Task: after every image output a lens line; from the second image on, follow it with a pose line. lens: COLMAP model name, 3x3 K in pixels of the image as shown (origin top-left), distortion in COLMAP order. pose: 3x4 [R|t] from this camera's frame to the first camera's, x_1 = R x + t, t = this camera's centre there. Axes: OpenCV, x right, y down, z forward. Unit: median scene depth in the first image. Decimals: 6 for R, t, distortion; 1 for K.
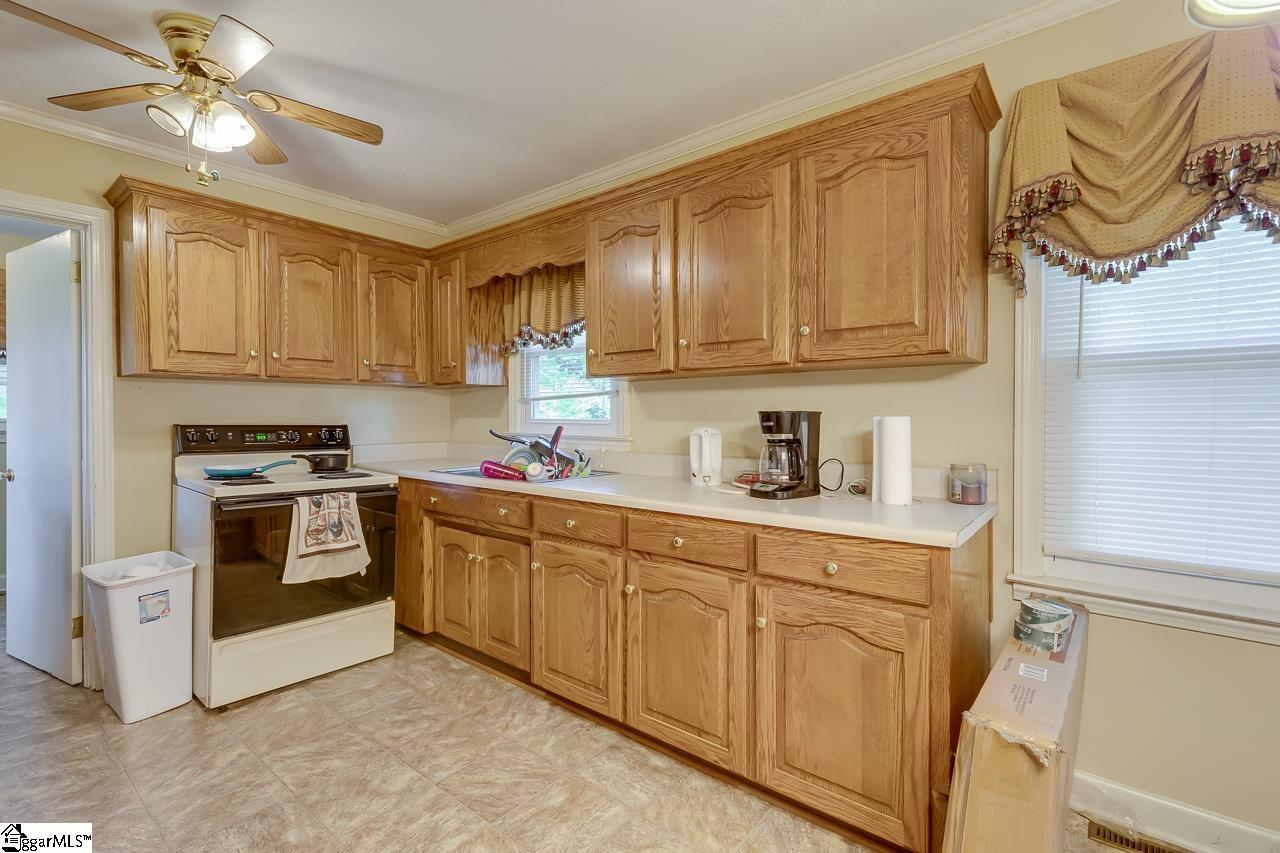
lens RADIAL K [[578.9, 0, 640.0], [0, 578.9, 426.5], [0, 0, 1]] dist [0.007523, -0.000845]
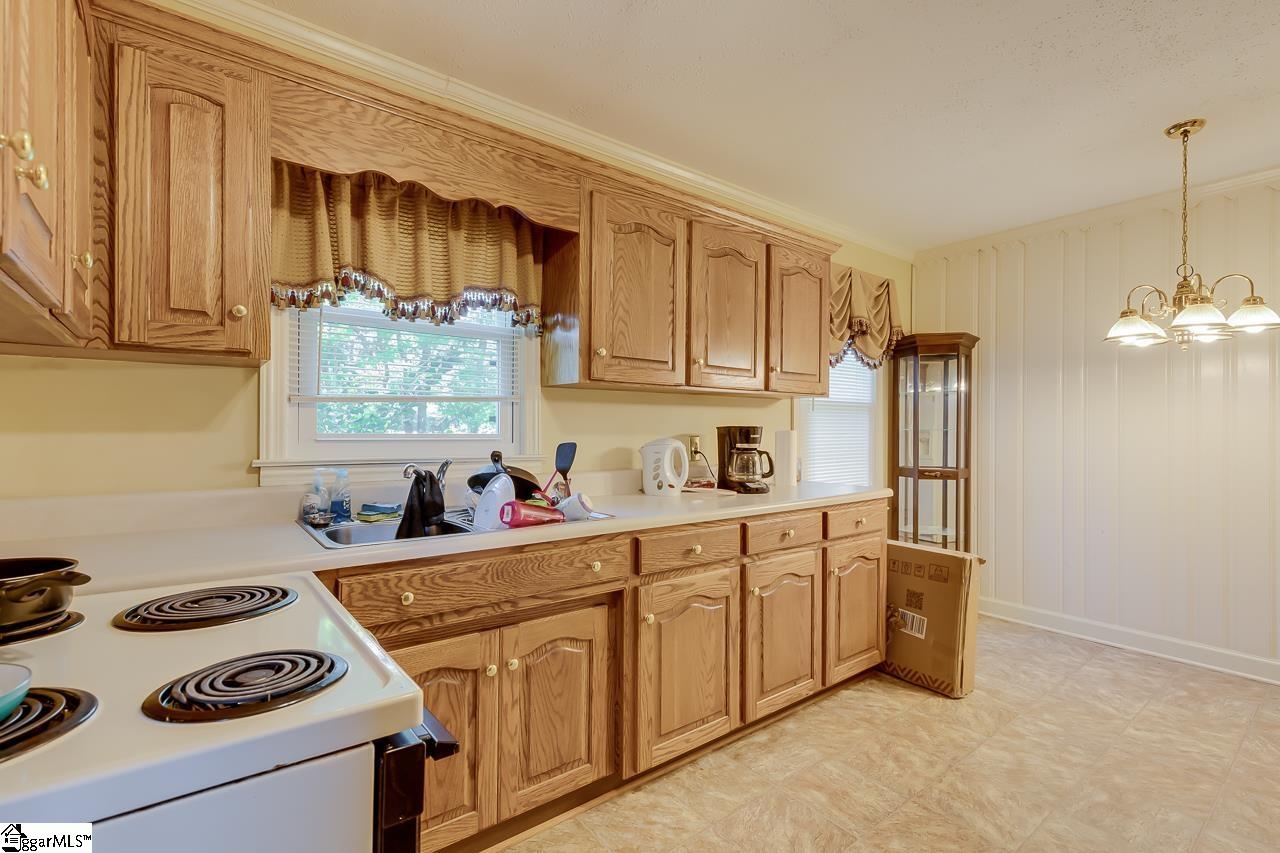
lens RADIAL K [[595.3, 0, 666.7], [0, 595.3, 432.9], [0, 0, 1]] dist [-0.004281, -0.000874]
pose [[0.191723, -0.001305, 0.981448, -1.423868], [0.018045, 0.999835, -0.002196, -0.015090], [-0.981283, 0.018131, 0.191715, 1.196680]]
